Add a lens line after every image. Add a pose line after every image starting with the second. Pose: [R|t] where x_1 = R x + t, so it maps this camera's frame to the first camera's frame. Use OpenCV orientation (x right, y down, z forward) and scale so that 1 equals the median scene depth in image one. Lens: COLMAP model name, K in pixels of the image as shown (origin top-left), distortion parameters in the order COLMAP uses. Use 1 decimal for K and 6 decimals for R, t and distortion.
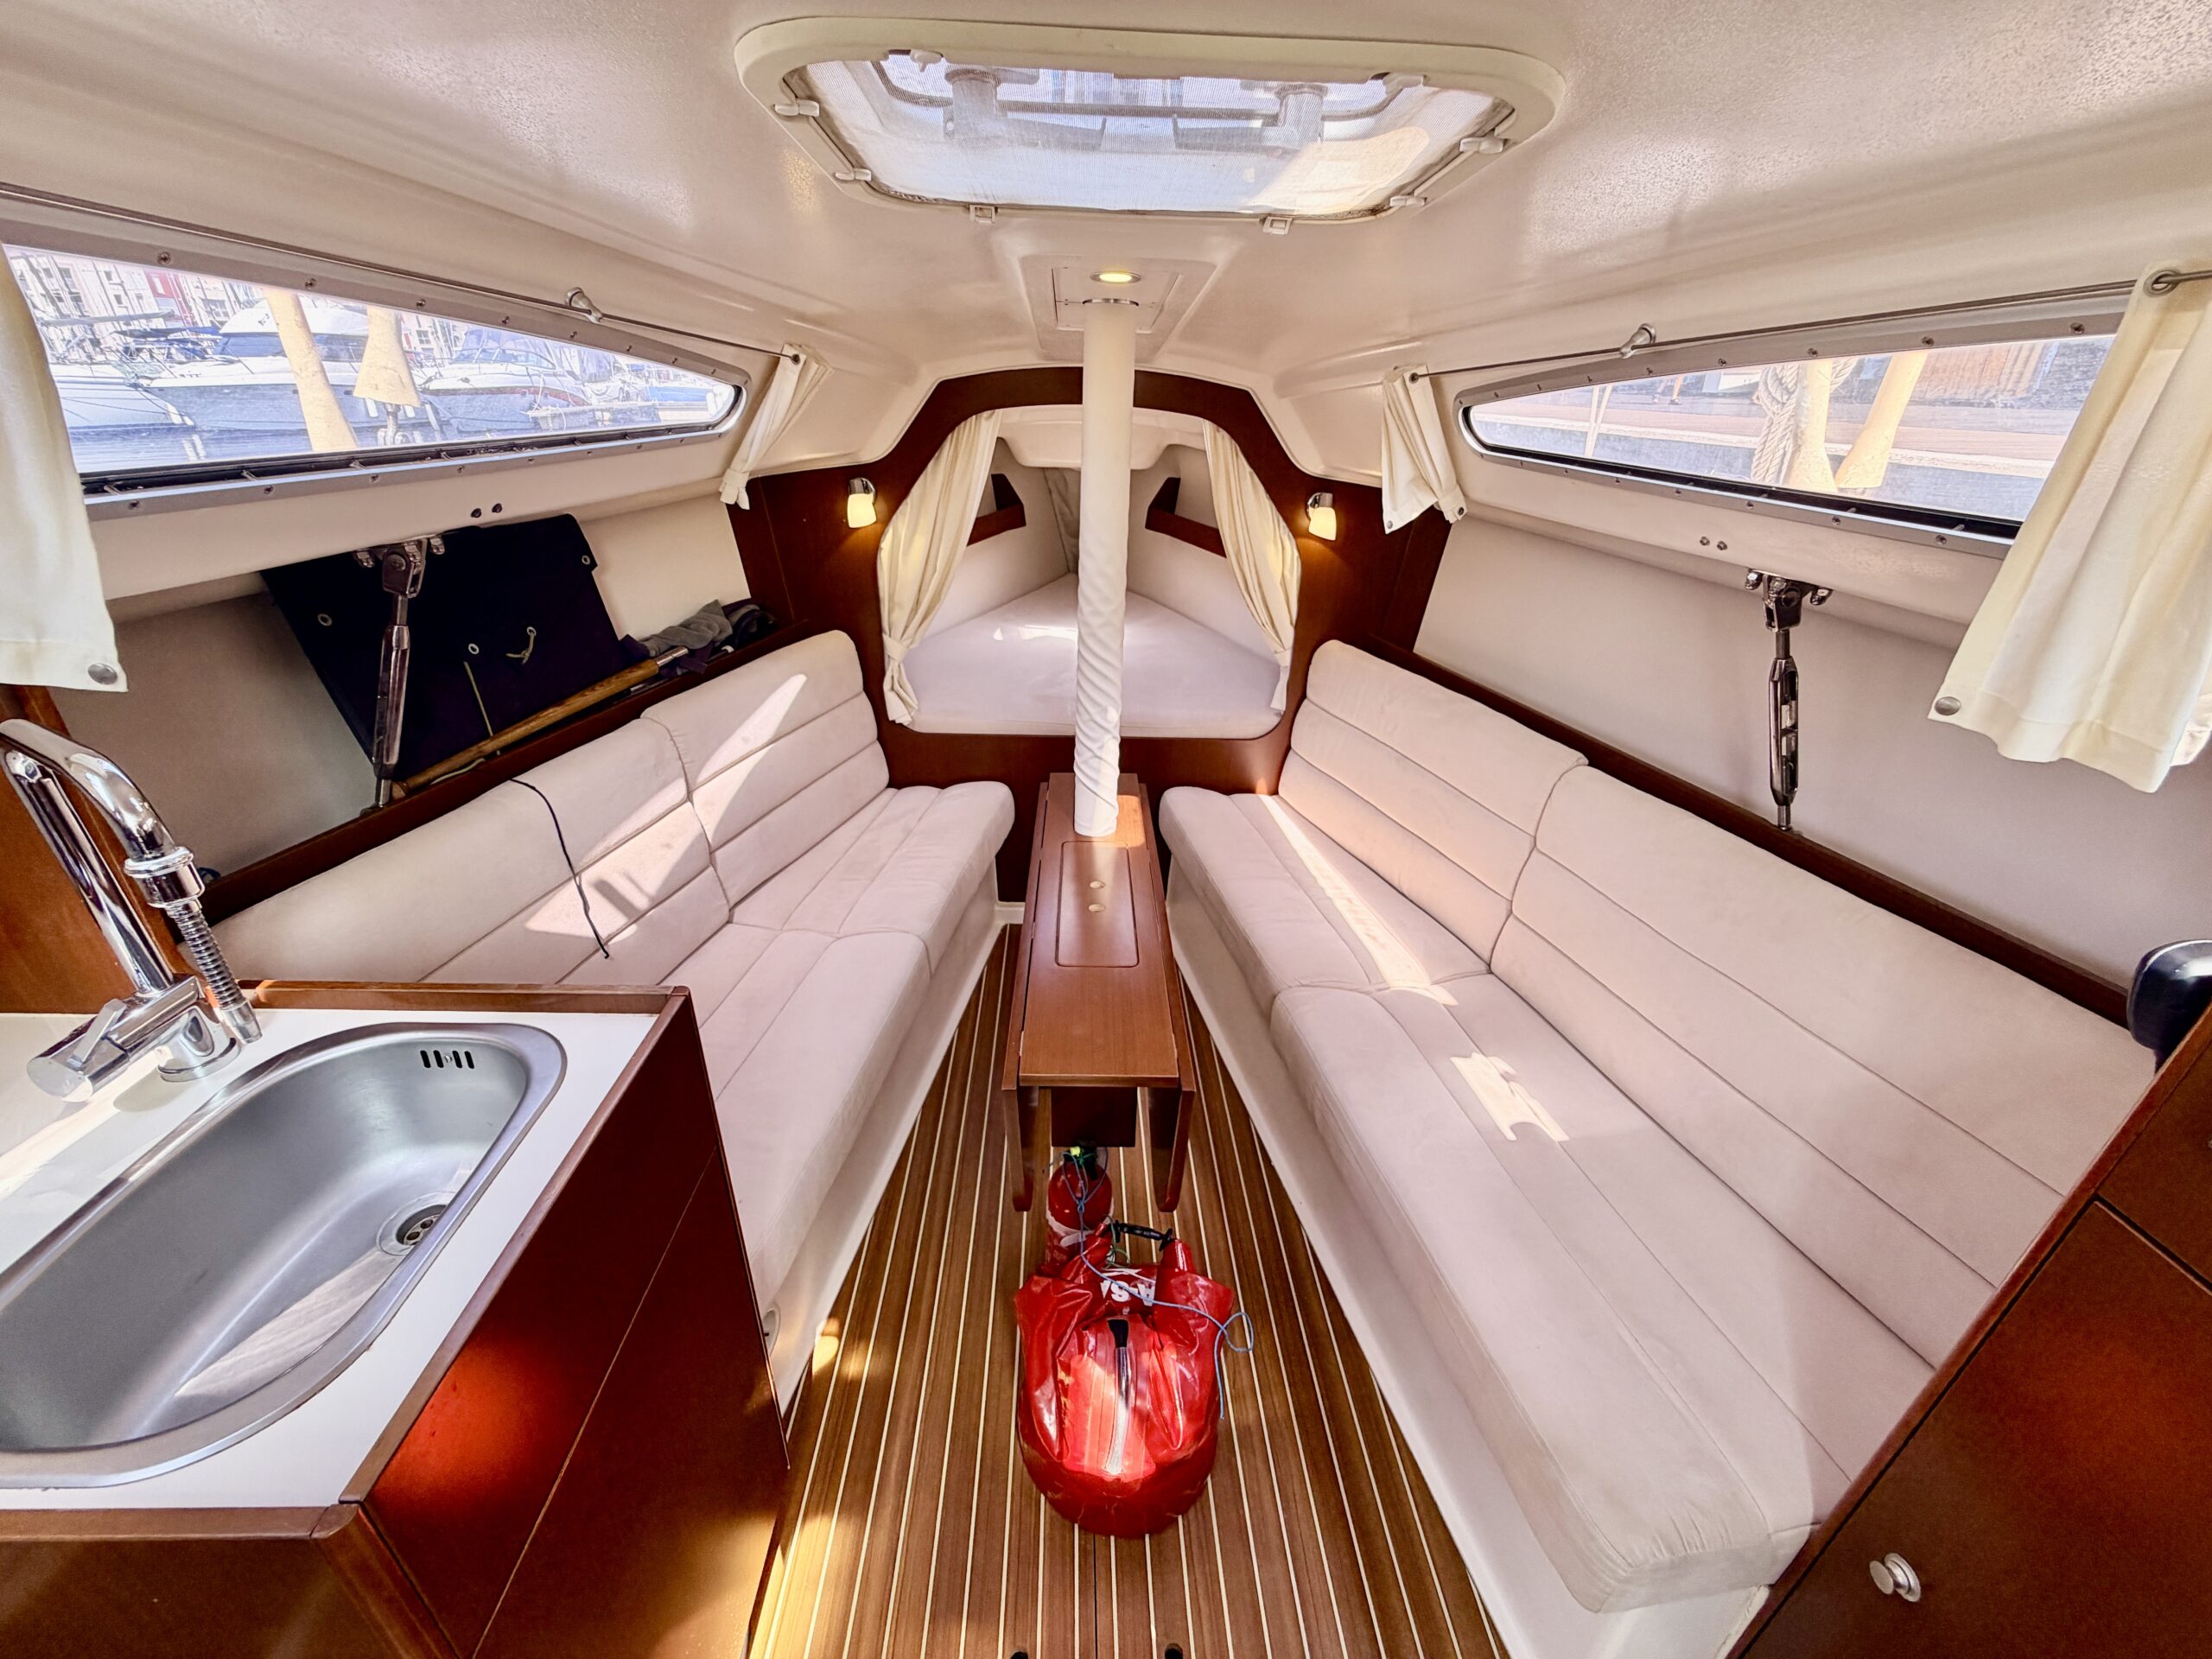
lens RADIAL K [[882.7, 0, 1096.7], [0, 882.7, 827.5], [0, 0, 1]] dist [0.000236, 0.000132]
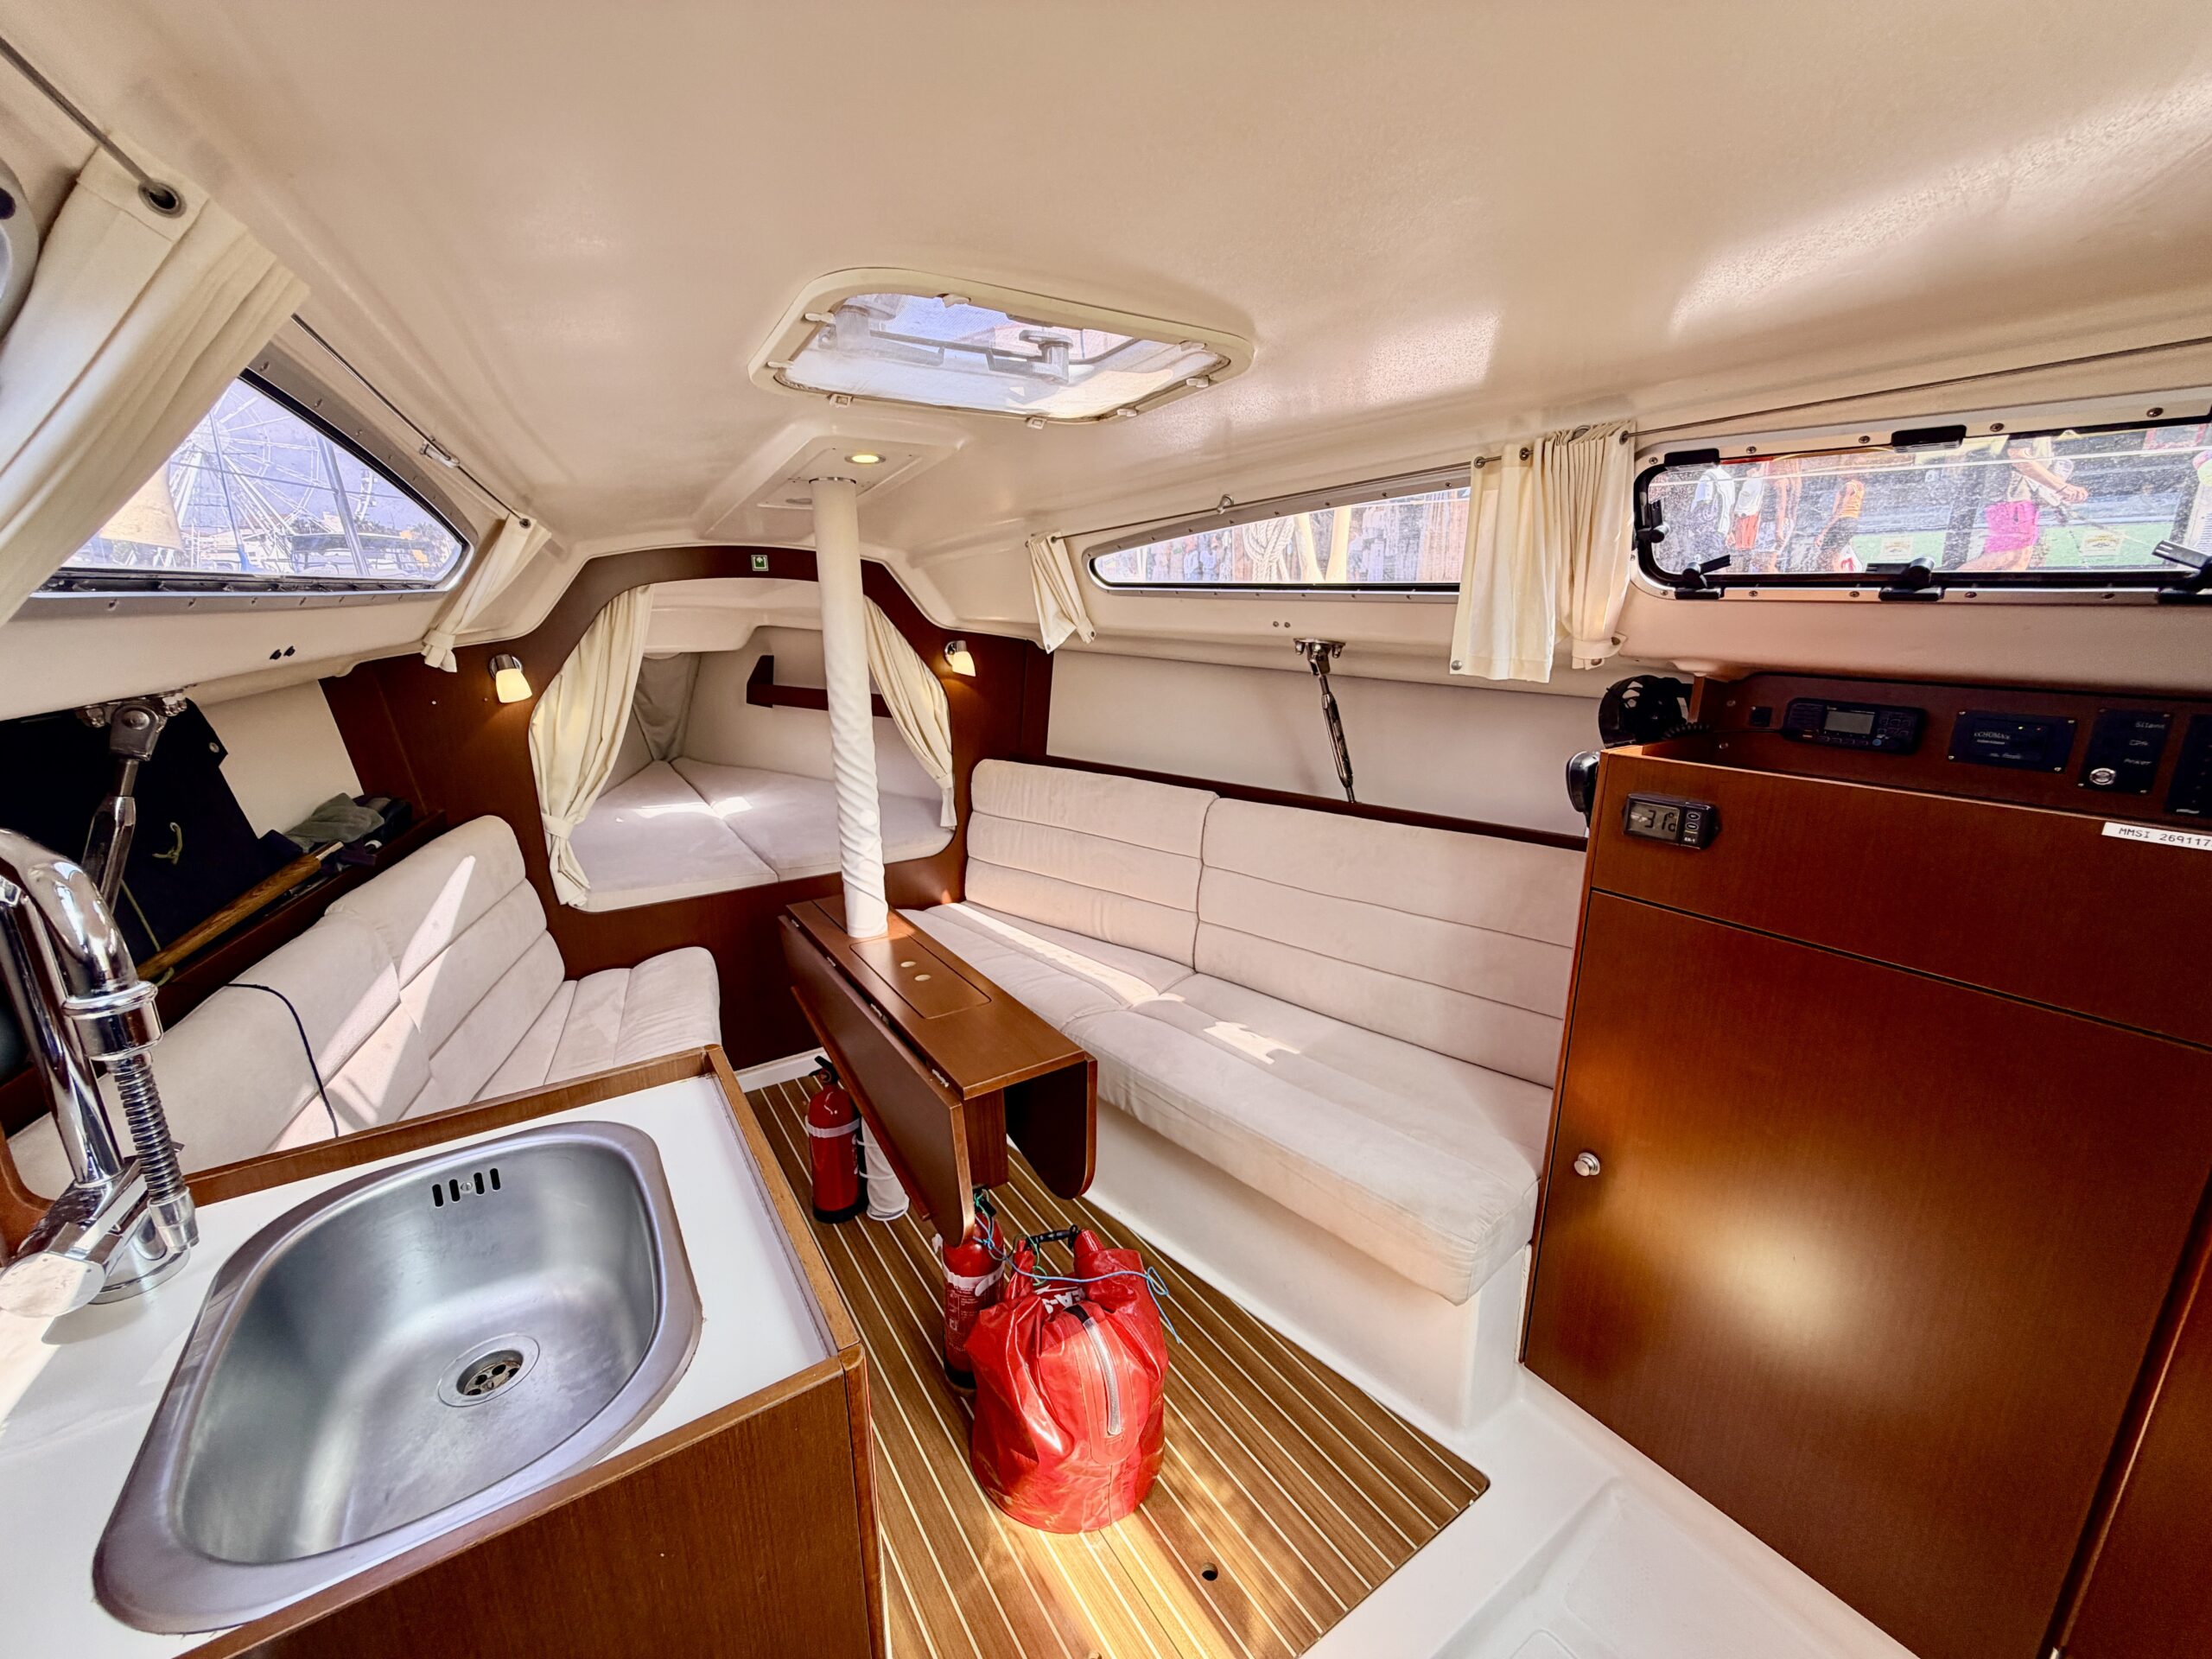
lens RADIAL K [[882.7, 0, 1096.7], [0, 882.7, 827.5], [0, 0, 1]] dist [0.000236, 0.000132]
pose [[0.850181, -0.164531, 0.500122, -0.271750], [0.264166, 0.954998, -0.134891, 0.095260], [-0.455422, 0.246797, 0.855384, -0.073814]]
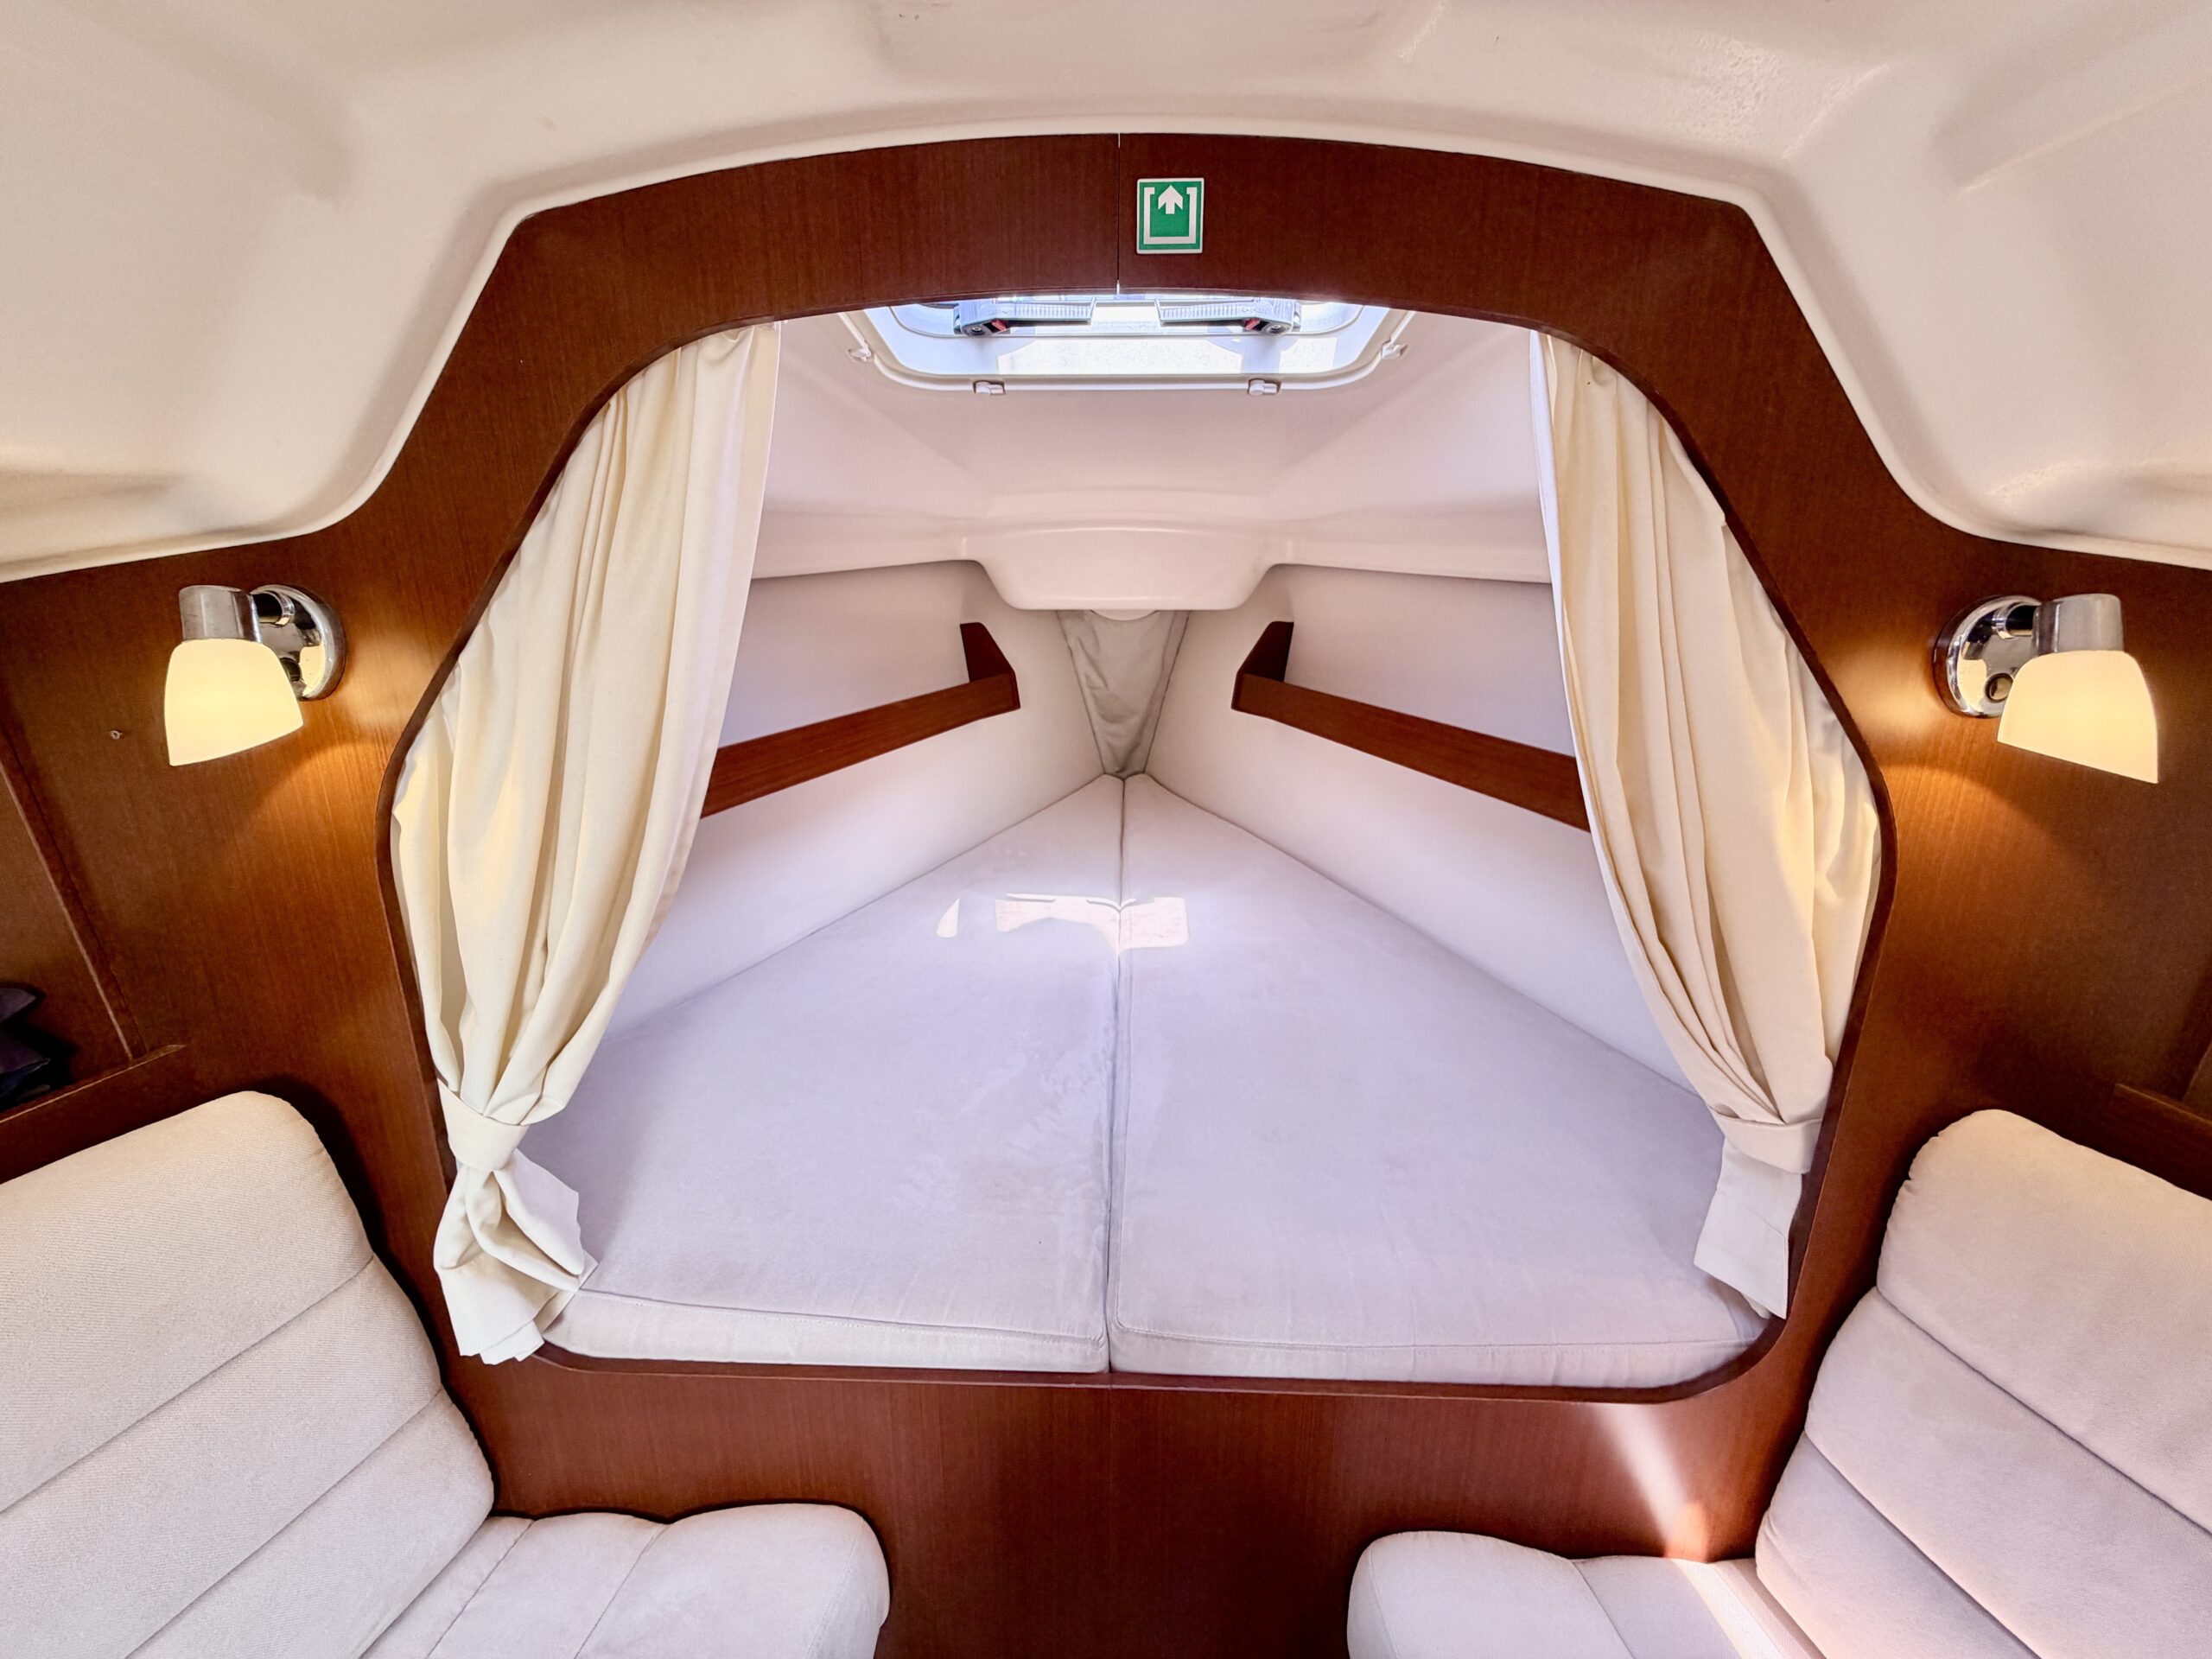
lens RADIAL K [[881.1, 0, 1097.5], [0, 881.1, 821.4], [0, 0, 1]] dist [0.000703, -0.000024]
pose [[0.997937, -0.011163, -0.063216, 0.007131], [-0.000553, 0.983233, -0.182355, -0.323307], [0.064192, 0.182013, 0.981199, 0.894061]]
